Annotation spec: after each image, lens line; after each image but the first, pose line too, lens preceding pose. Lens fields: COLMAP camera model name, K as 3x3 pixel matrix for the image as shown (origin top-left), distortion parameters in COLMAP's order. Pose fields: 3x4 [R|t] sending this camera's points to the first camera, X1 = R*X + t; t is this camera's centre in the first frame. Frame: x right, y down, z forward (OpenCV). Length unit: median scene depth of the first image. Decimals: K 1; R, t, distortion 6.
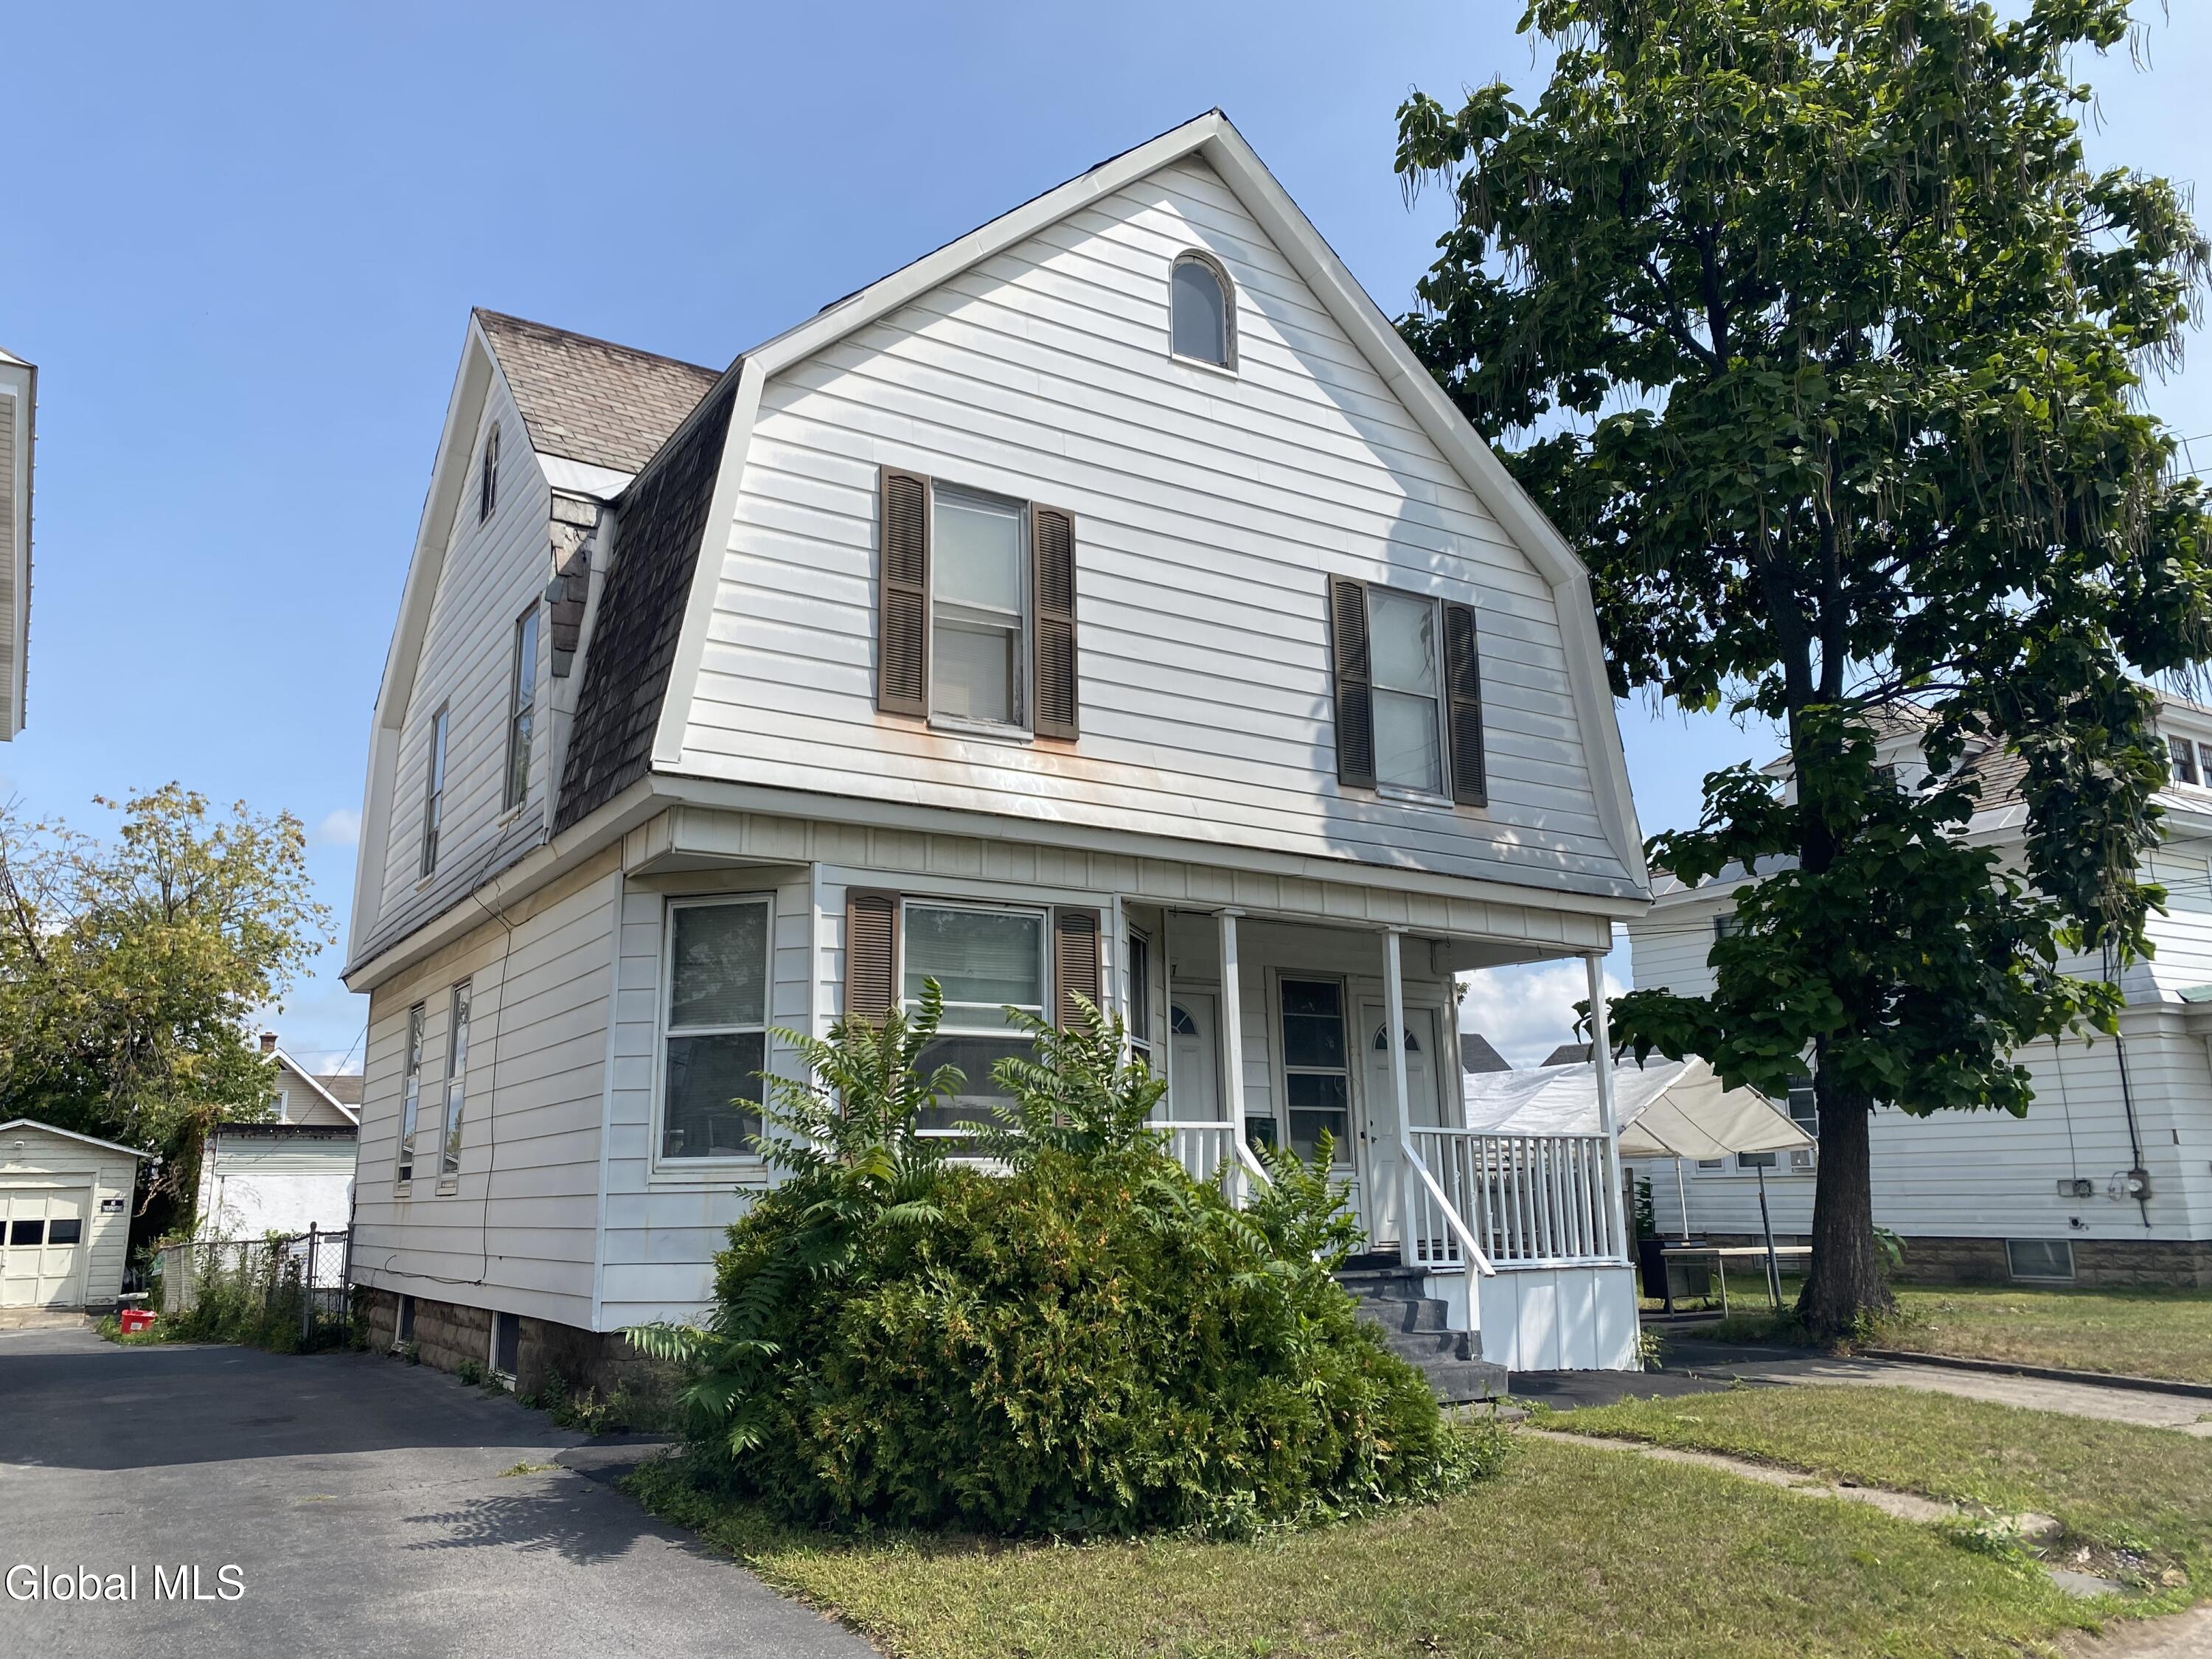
lens RADIAL K [[1682.9, 0, 1094.0], [0, 1682.9, 817.5], [0, 0, 1]] dist [0.048758, -0.046531]
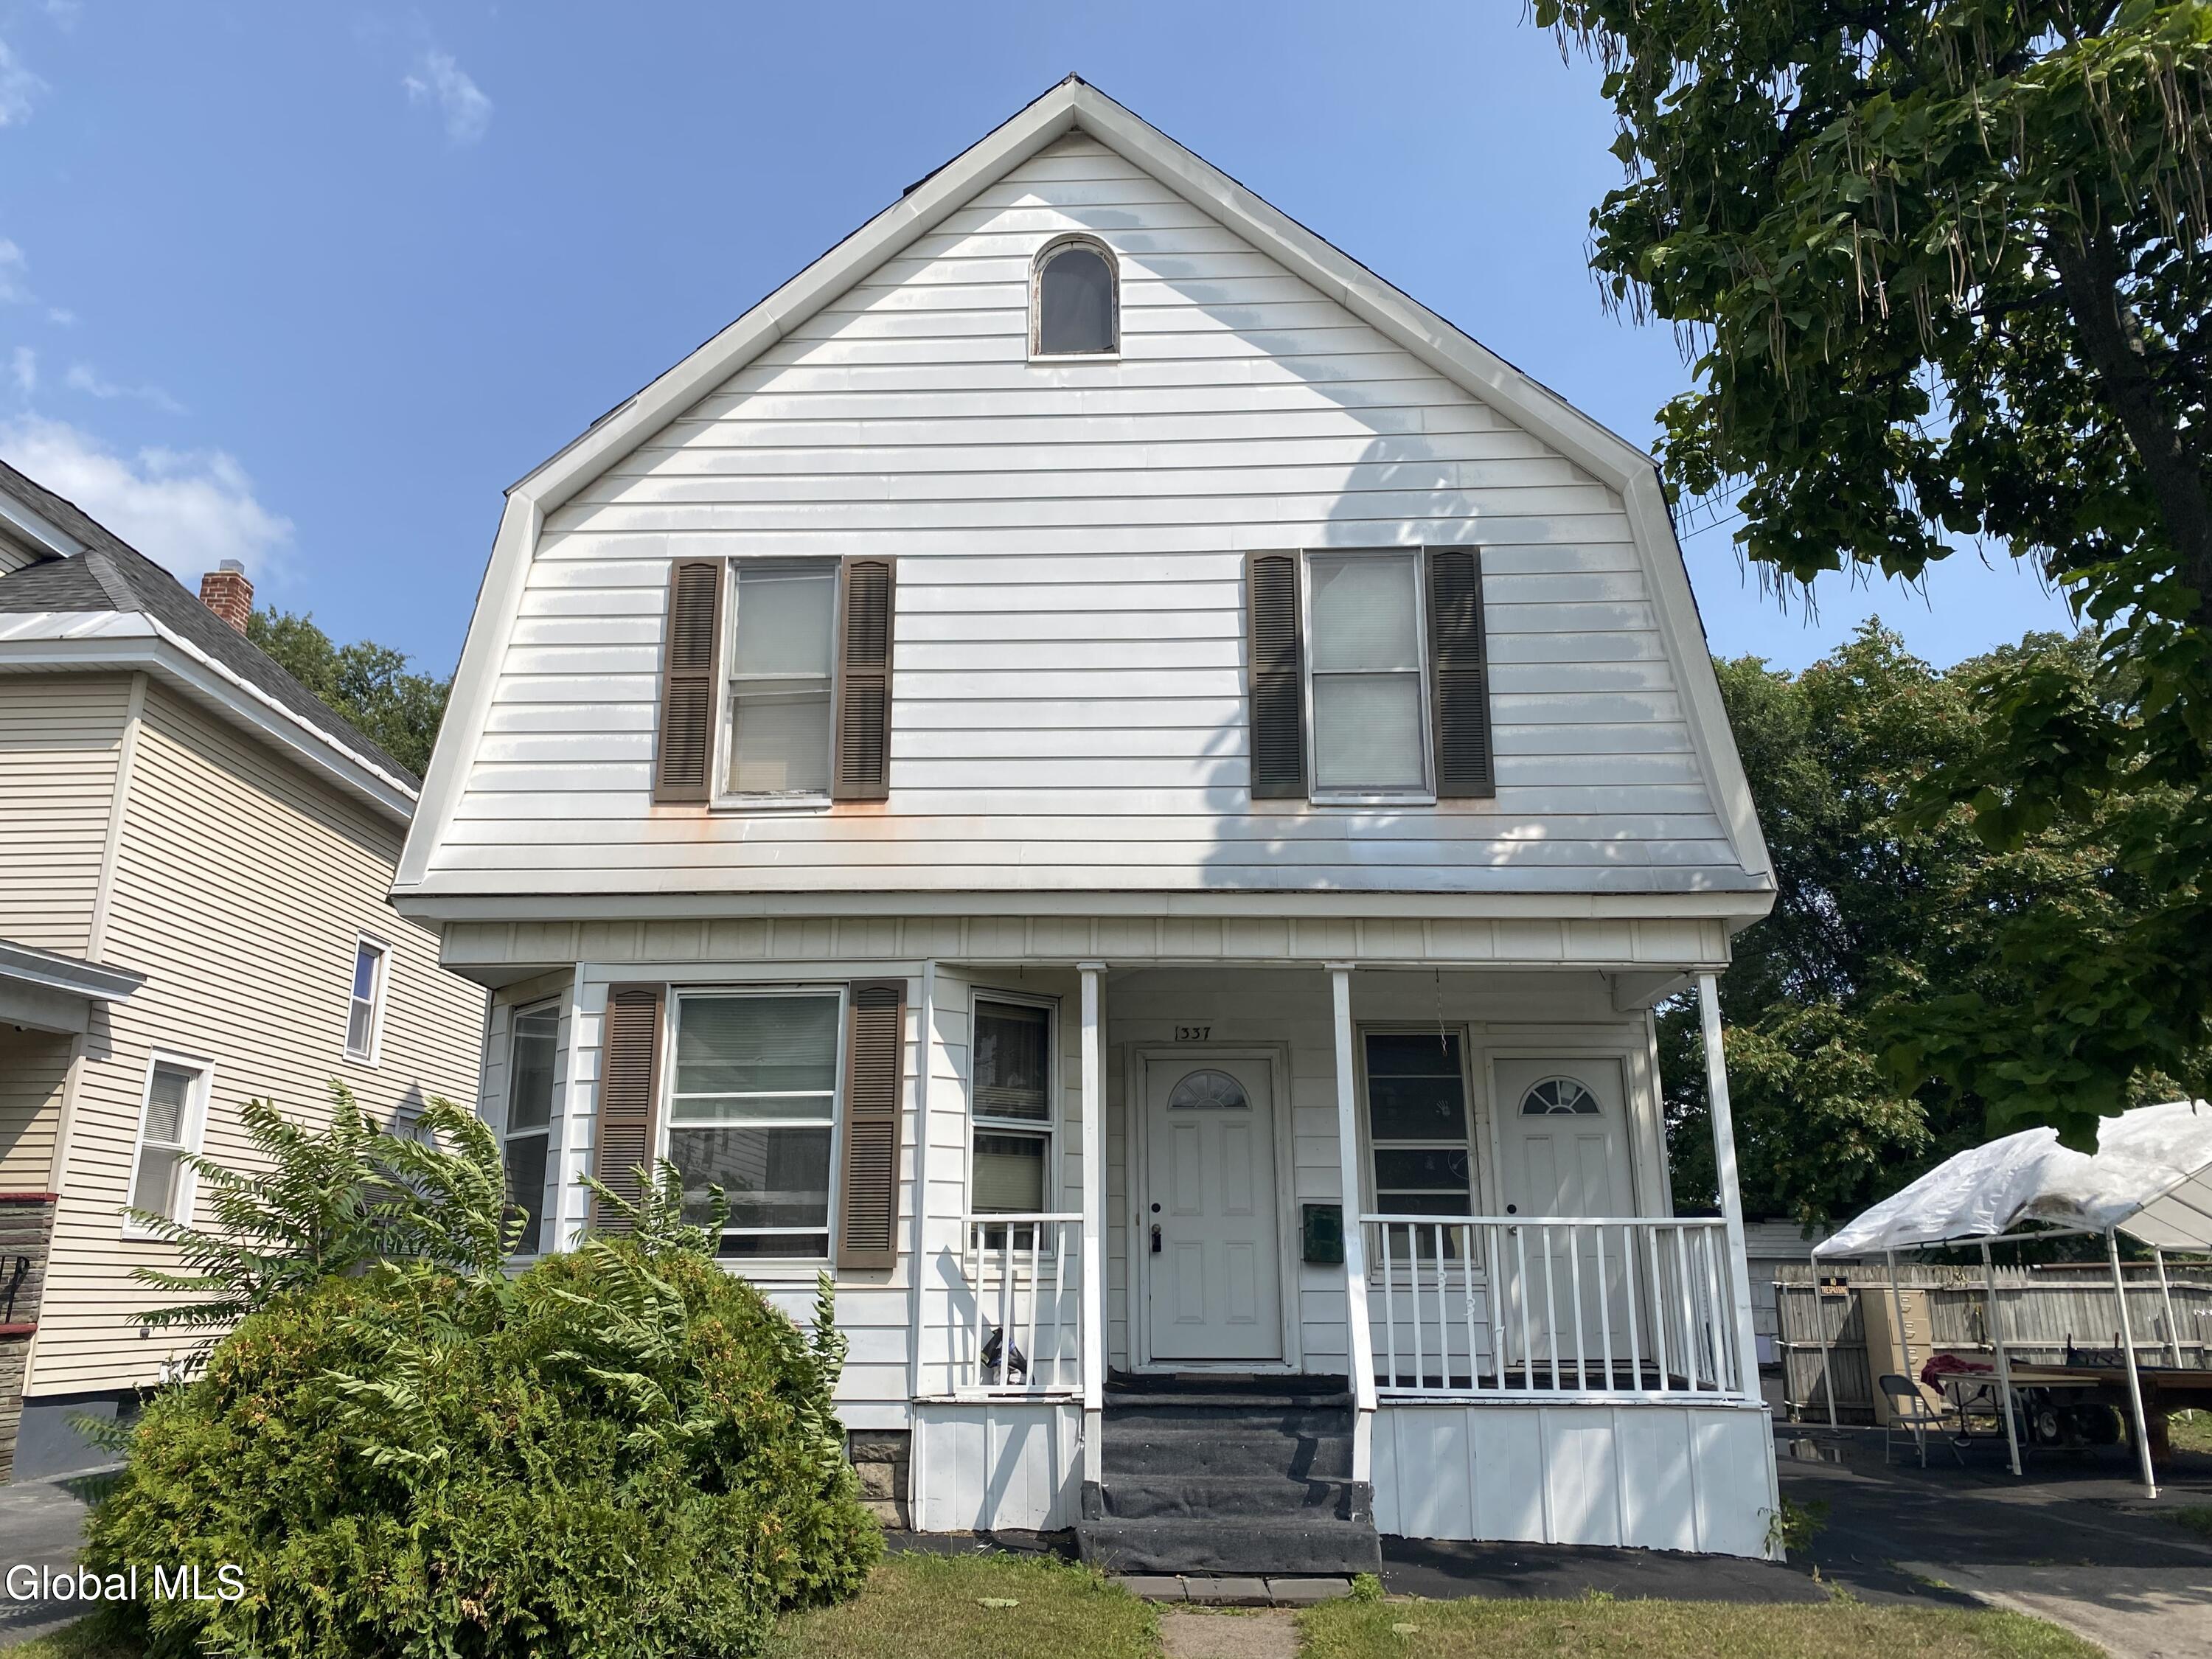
lens RADIAL K [[1682.9, 0, 1104.7], [0, 1682.9, 821.9], [0, 0, 1]] dist [0.048758, -0.046531]
pose [[0.824155, -0.140190, -0.548740, 0.536082], [0.115111, 0.990121, -0.080067, 0.049408], [0.554543, 0.002822, 0.832150, 0.266728]]
